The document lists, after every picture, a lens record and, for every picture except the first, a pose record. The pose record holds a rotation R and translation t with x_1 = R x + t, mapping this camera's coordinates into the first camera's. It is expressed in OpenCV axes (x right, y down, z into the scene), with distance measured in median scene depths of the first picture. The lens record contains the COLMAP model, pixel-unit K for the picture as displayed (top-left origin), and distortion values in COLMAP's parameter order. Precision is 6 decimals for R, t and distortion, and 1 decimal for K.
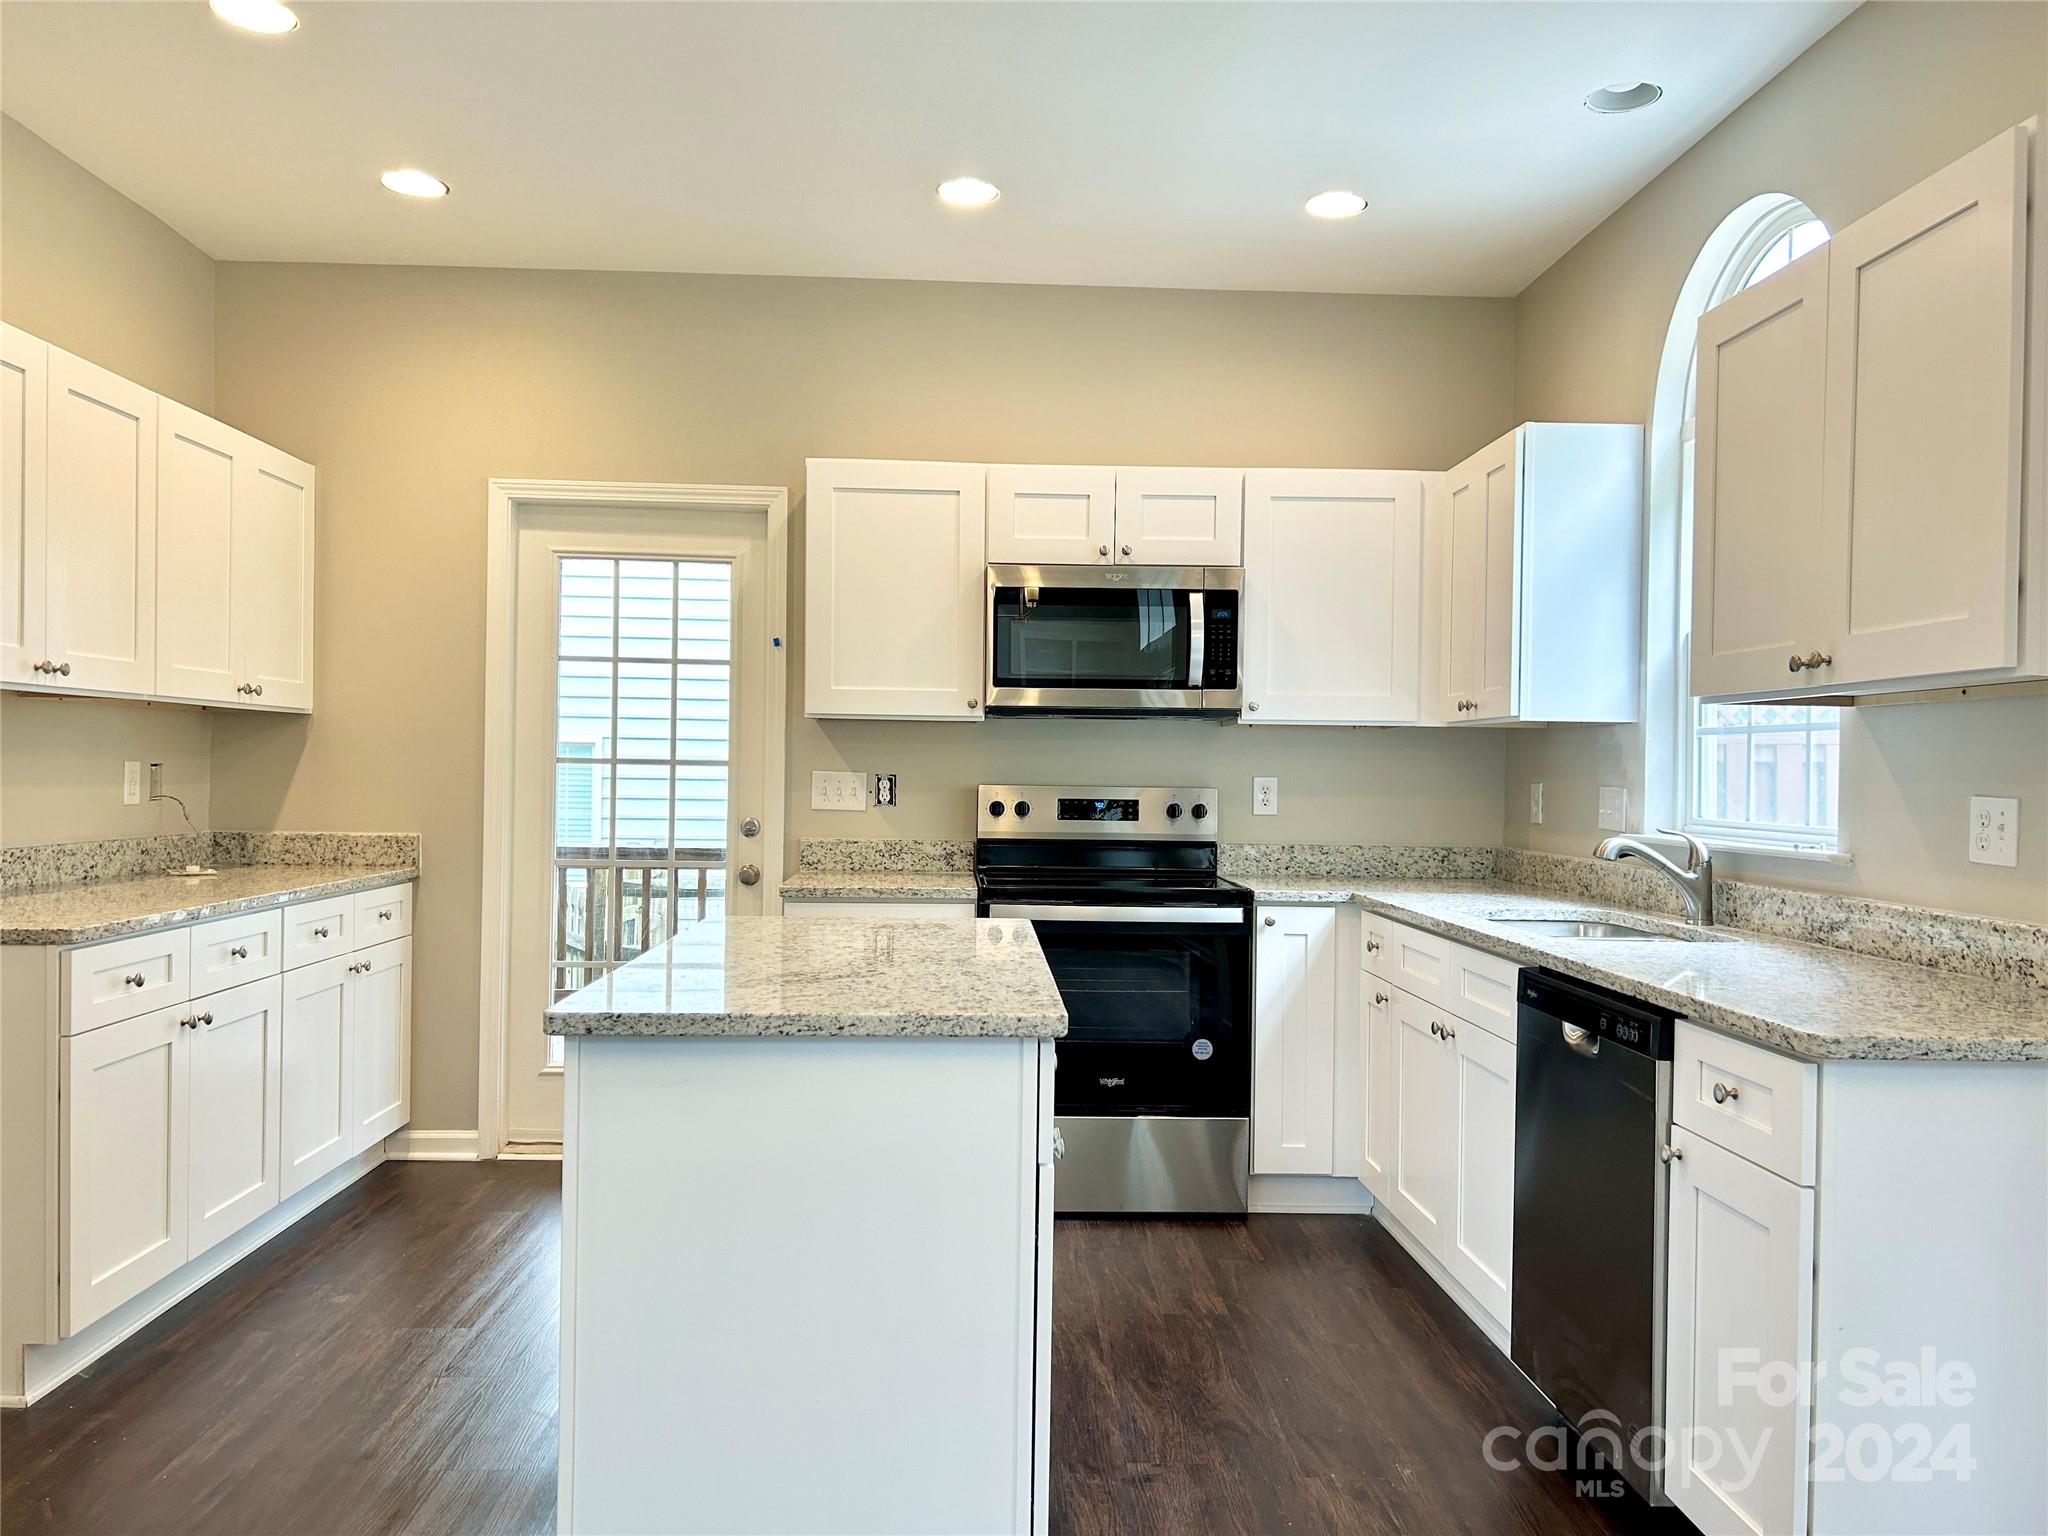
lens RADIAL K [[1542.8, 0, 1024.0], [0, 1542.8, 768.0], [0, 0, 1]] dist [0.075783, -0.079550]
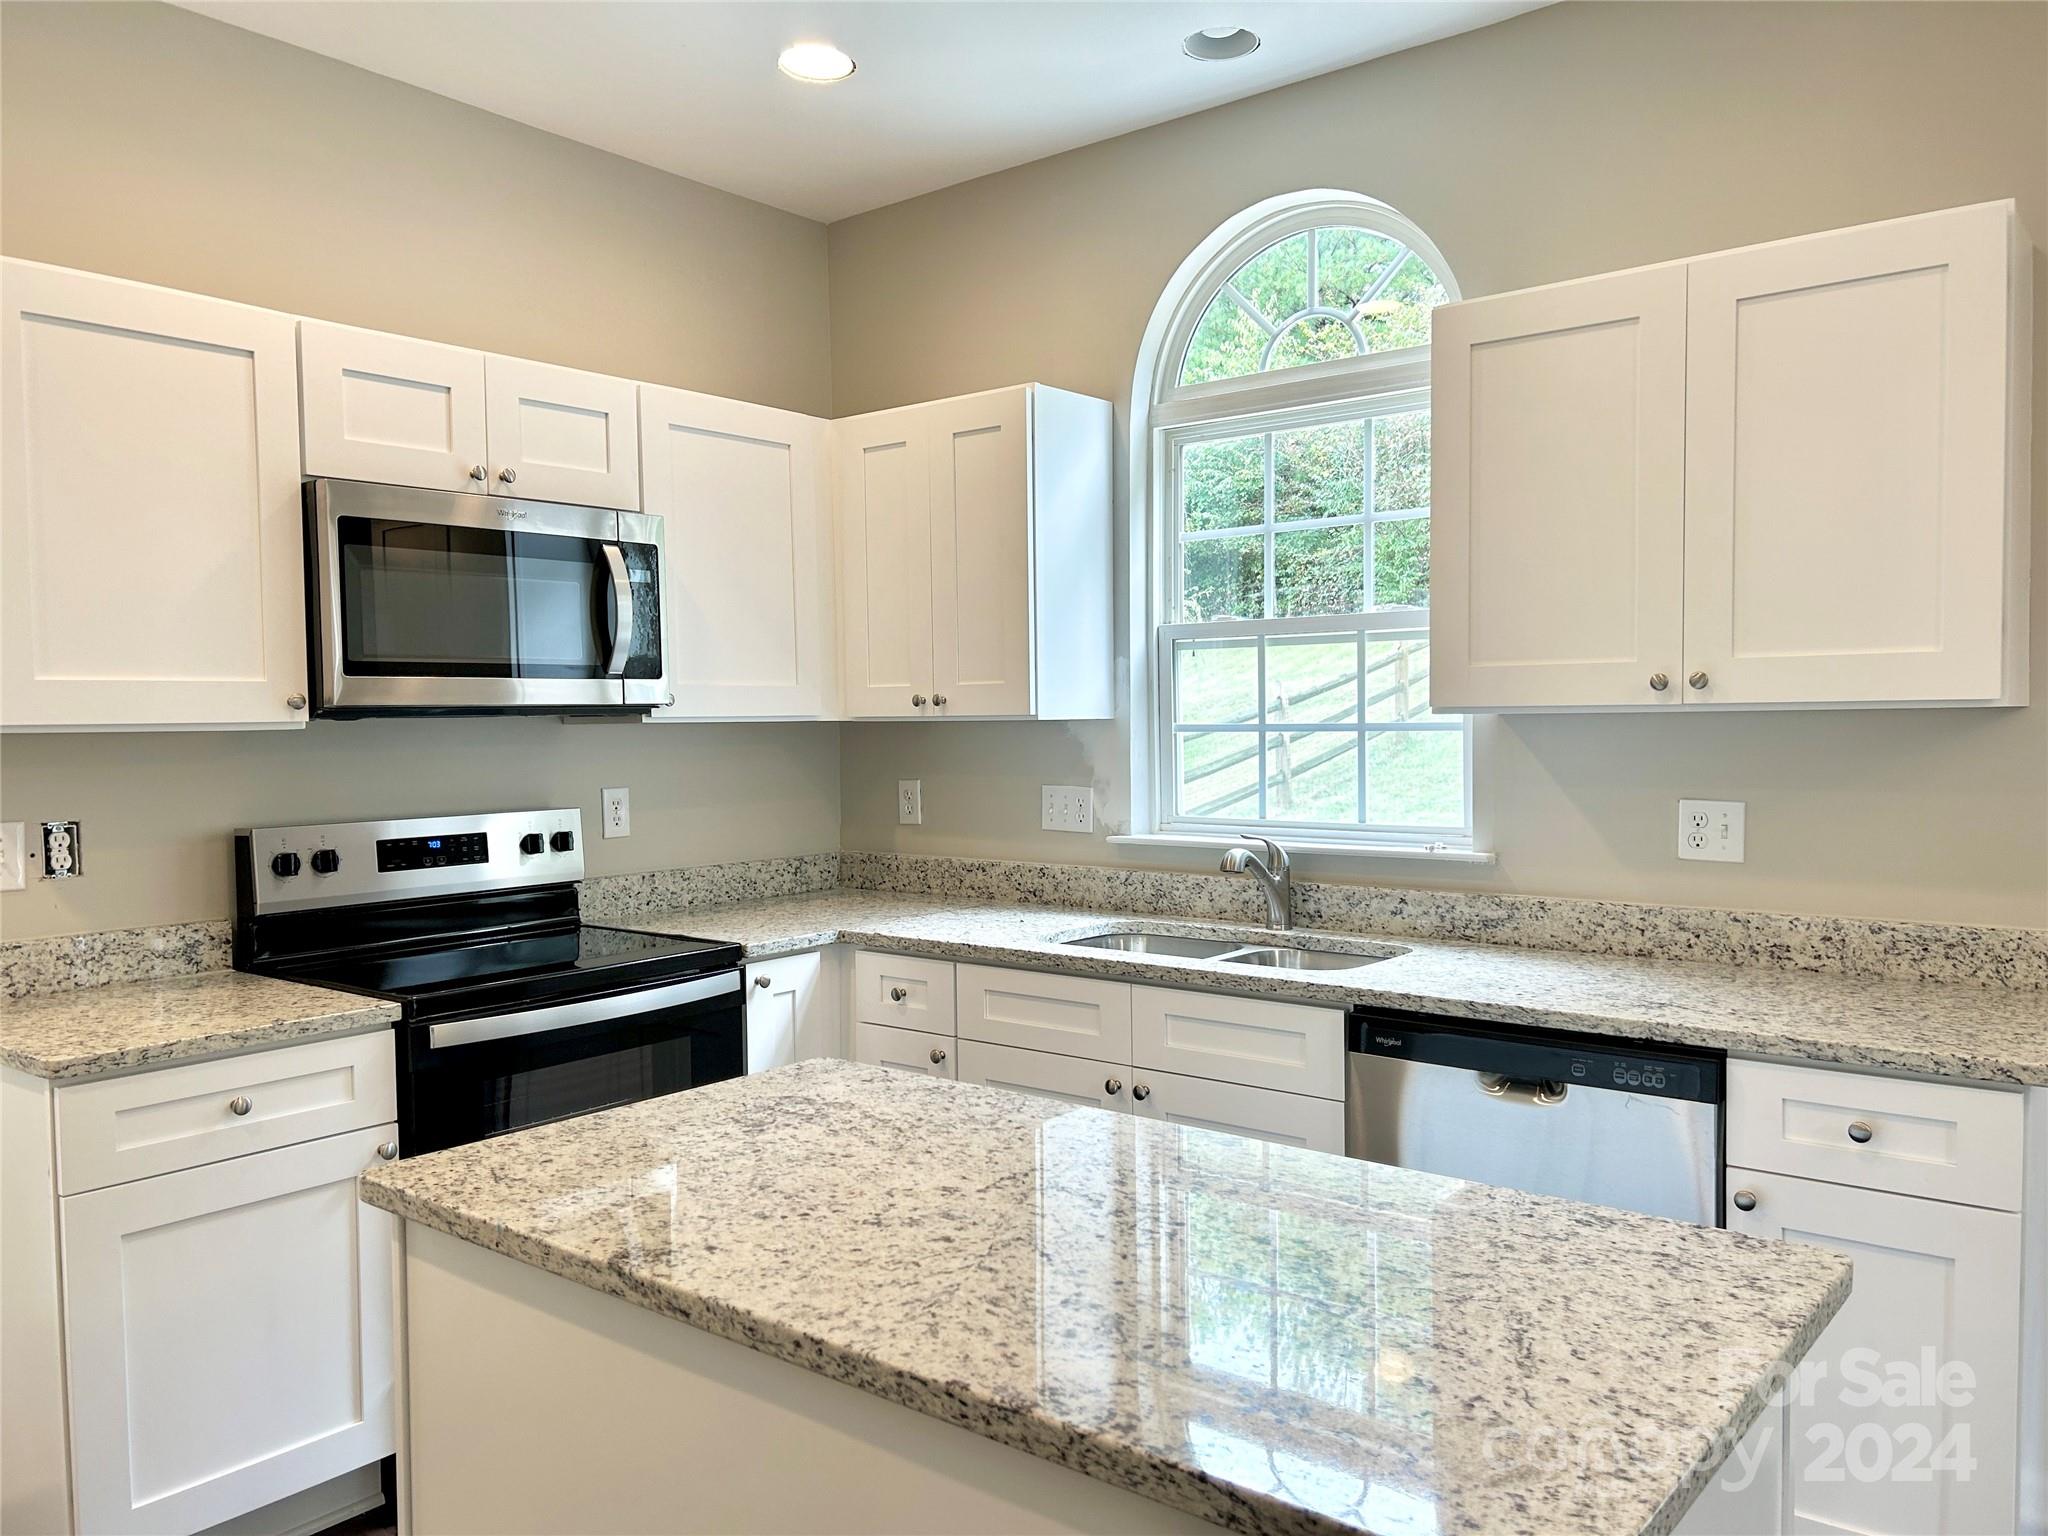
lens RADIAL K [[1542.8, 0, 1024.0], [0, 1542.8, 768.0], [0, 0, 1]] dist [0.075783, -0.079550]
pose [[0.661583, -0.047992, 0.748335, -0.307393], [0.020717, 0.998739, 0.045735, -0.037709], [-0.749586, -0.014755, 0.661743, 0.364743]]
